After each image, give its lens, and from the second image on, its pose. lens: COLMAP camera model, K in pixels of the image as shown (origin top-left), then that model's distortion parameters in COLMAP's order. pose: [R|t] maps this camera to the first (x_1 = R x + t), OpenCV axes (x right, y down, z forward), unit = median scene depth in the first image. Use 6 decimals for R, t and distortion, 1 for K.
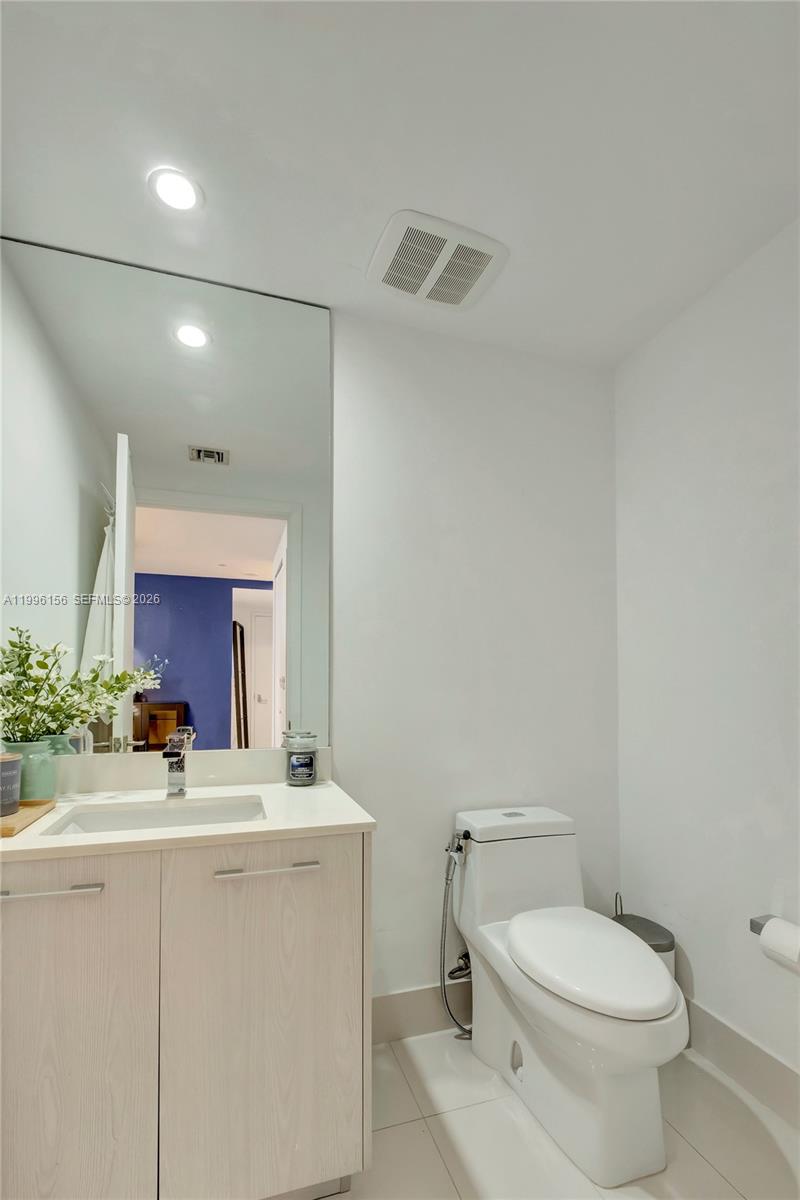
lens RADIAL K [[535.6, 0, 412.4], [0, 535.6, 664.7], [0, 0, 1]] dist [0.006586, -0.002963]
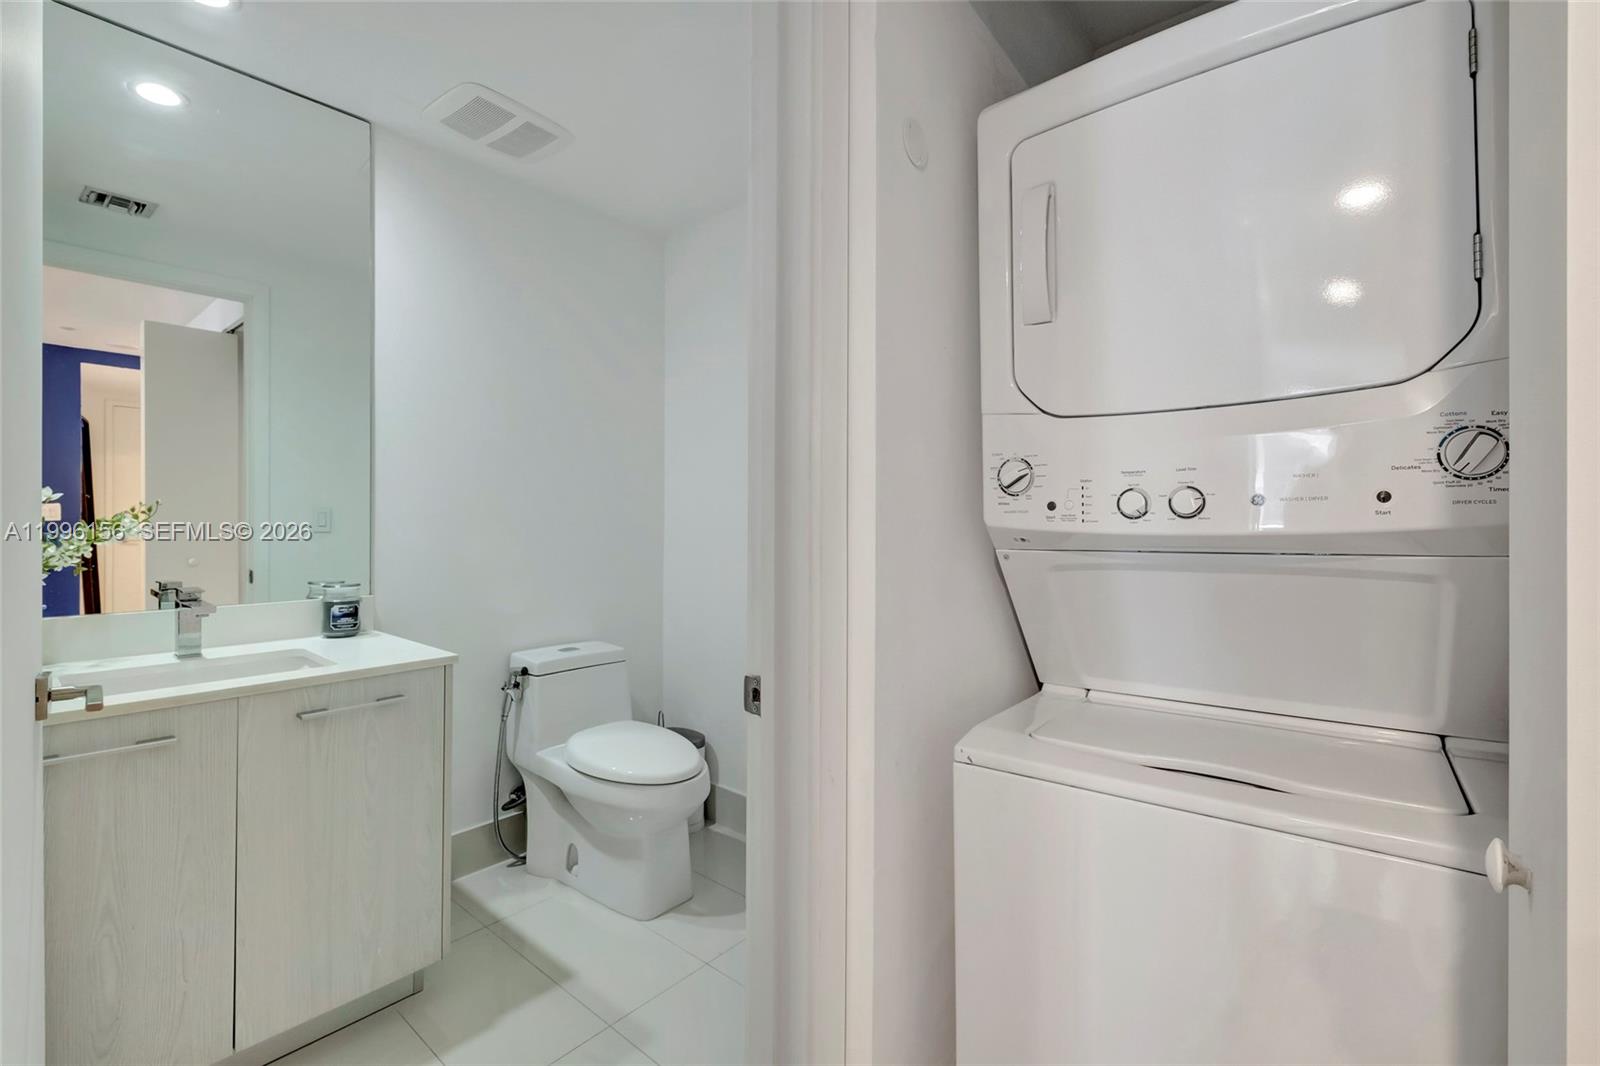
lens RADIAL K [[664.4, 0, 805.4], [0, 664.4, 533.7], [0, 0, 1]] dist [-0.001033, -0.000747]
pose [[0.840795, -0.008264, 0.541290, -0.152657], [-0.028716, 0.997795, 0.059839, -0.050352], [-0.540591, -0.065856, 0.838704, -0.414383]]
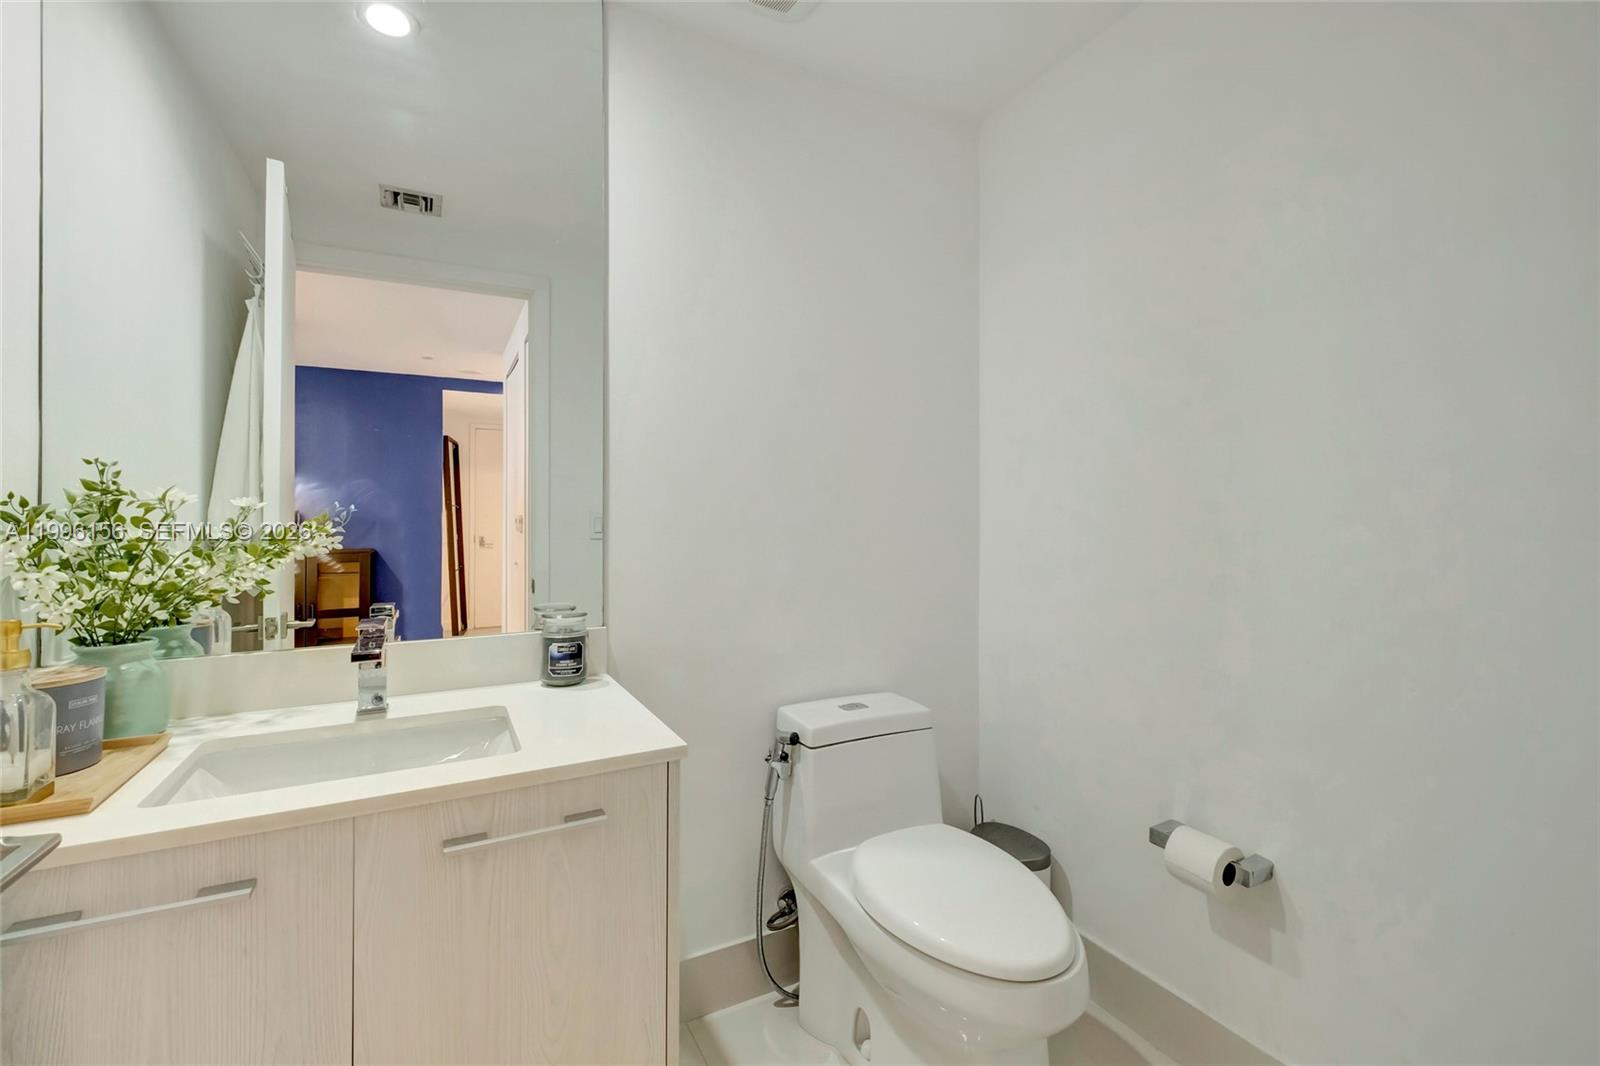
lens RADIAL K [[684.7, 0, 792.5], [0, 684.7, 500.9], [0, 0, 1]] dist [0.000306, -0.002728]
pose [[0.988295, -0.003052, 0.152525, -0.048884], [0.000832, 0.999893, 0.014615, -0.026752], [-0.152554, -0.014317, 0.988191, 0.078451]]
